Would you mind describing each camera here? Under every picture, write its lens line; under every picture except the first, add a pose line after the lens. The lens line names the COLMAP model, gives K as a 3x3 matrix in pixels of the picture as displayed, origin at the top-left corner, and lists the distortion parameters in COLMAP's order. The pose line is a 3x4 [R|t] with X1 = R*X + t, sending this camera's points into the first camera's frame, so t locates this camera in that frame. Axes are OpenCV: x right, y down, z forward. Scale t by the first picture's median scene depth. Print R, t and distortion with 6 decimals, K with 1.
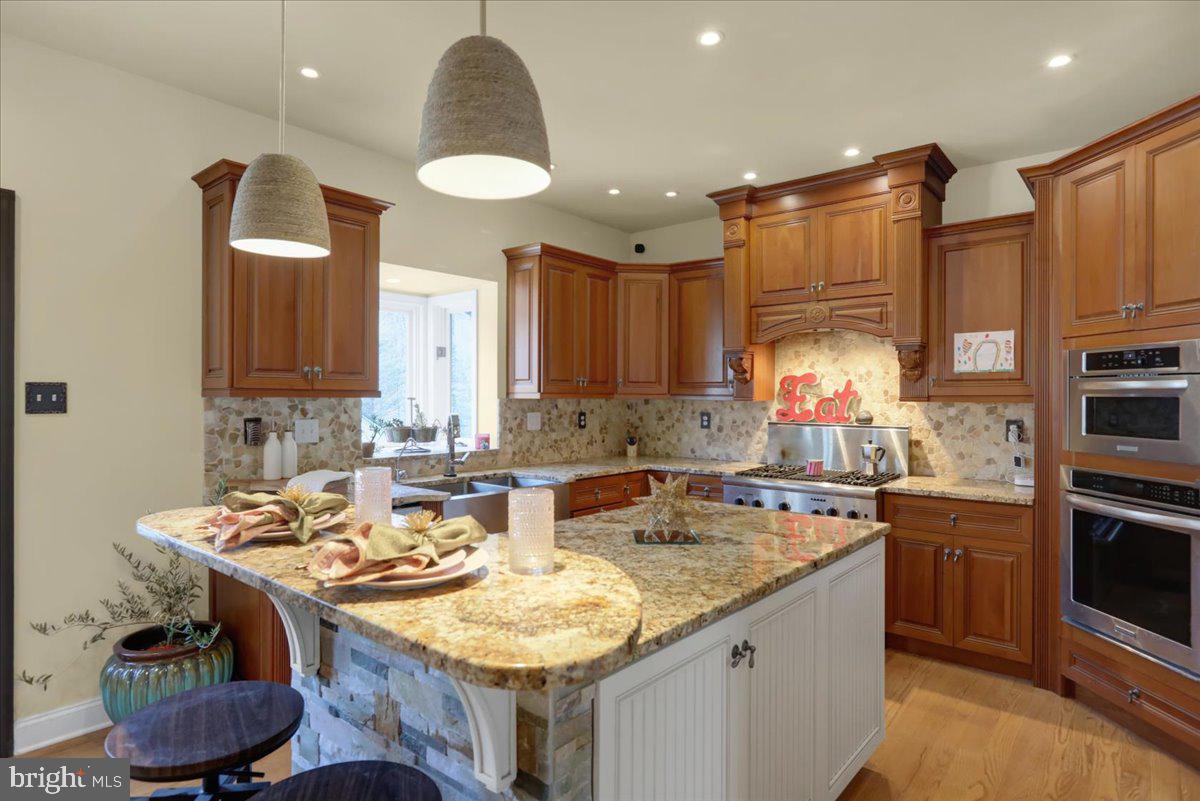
lens RADIAL K [[554.2, 0, 601.2], [0, 554.2, 398.5], [0, 0, 1]] dist [-0.001547, 0.001414]
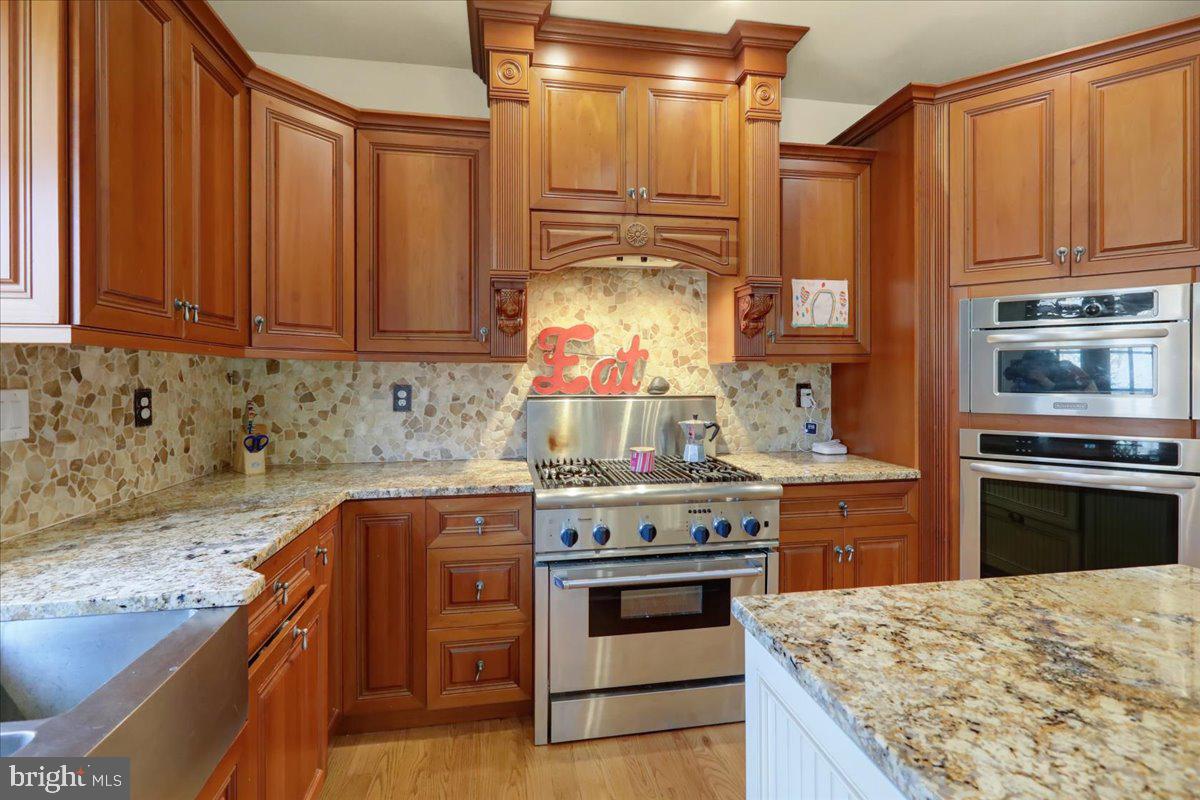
lens RADIAL K [[554.2, 0, 606.7], [0, 554.2, 376.2], [0, 0, 1]] dist [-0.001547, 0.001414]
pose [[0.677910, -0.006418, 0.735117, -0.121977], [0.006183, 0.999976, 0.003029, 0.017956], [-0.735119, 0.002492, 0.677934, 0.501170]]
